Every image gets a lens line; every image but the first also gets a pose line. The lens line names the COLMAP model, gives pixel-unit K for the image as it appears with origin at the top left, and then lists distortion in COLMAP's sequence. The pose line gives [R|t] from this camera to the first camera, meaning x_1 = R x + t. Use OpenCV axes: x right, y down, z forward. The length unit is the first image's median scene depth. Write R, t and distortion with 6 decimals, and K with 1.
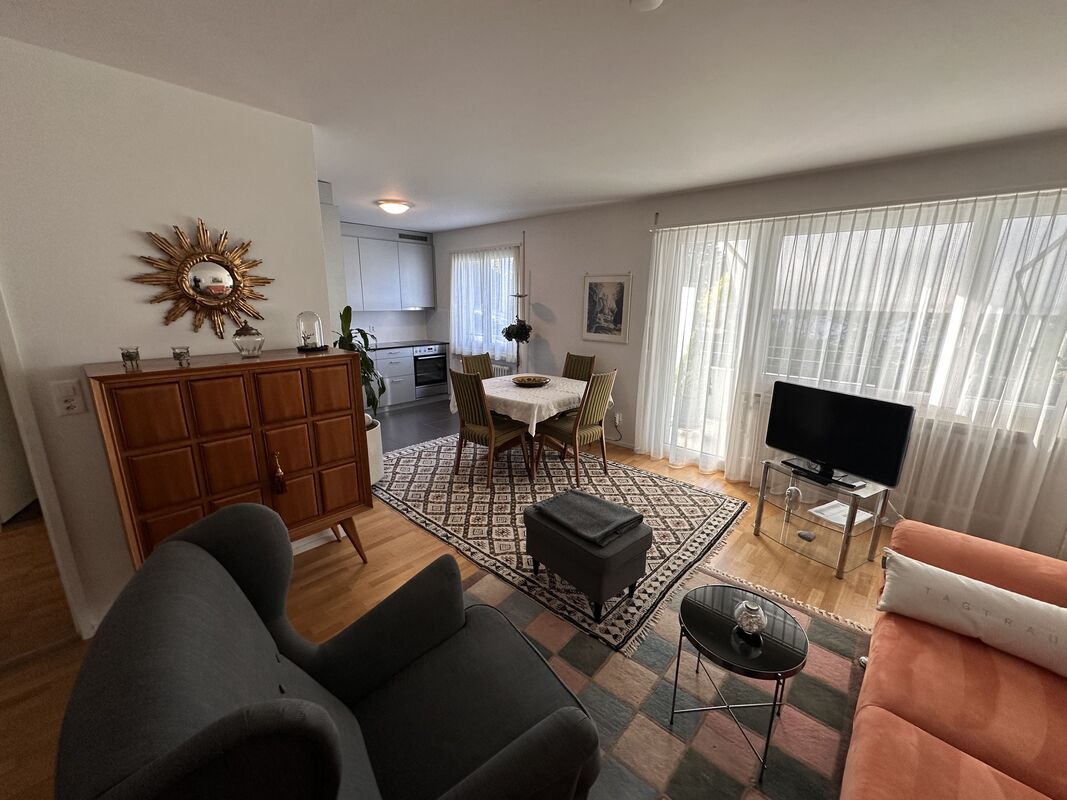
lens RADIAL K [[419.3, 0, 533.1], [0, 419.3, 402.4], [0, 0, 1]] dist [0.000194, 0.000082]
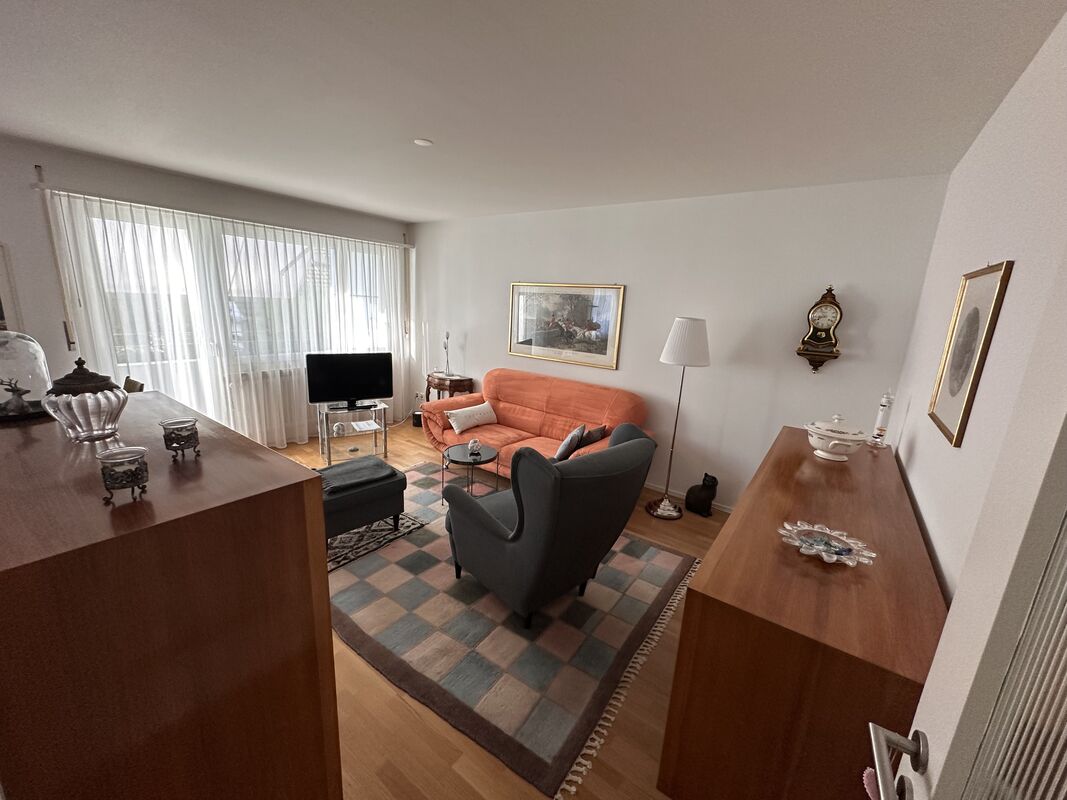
lens RADIAL K [[419.3, 0, 536.6], [0, 419.3, 398.0], [0, 0, 1]] dist [0.000194, 0.000082]
pose [[-0.100286, -0.240416, 0.965476, -0.751532], [0.188598, 0.948182, 0.255699, -0.112709], [-0.976920, 0.207729, -0.049748, 0.337964]]
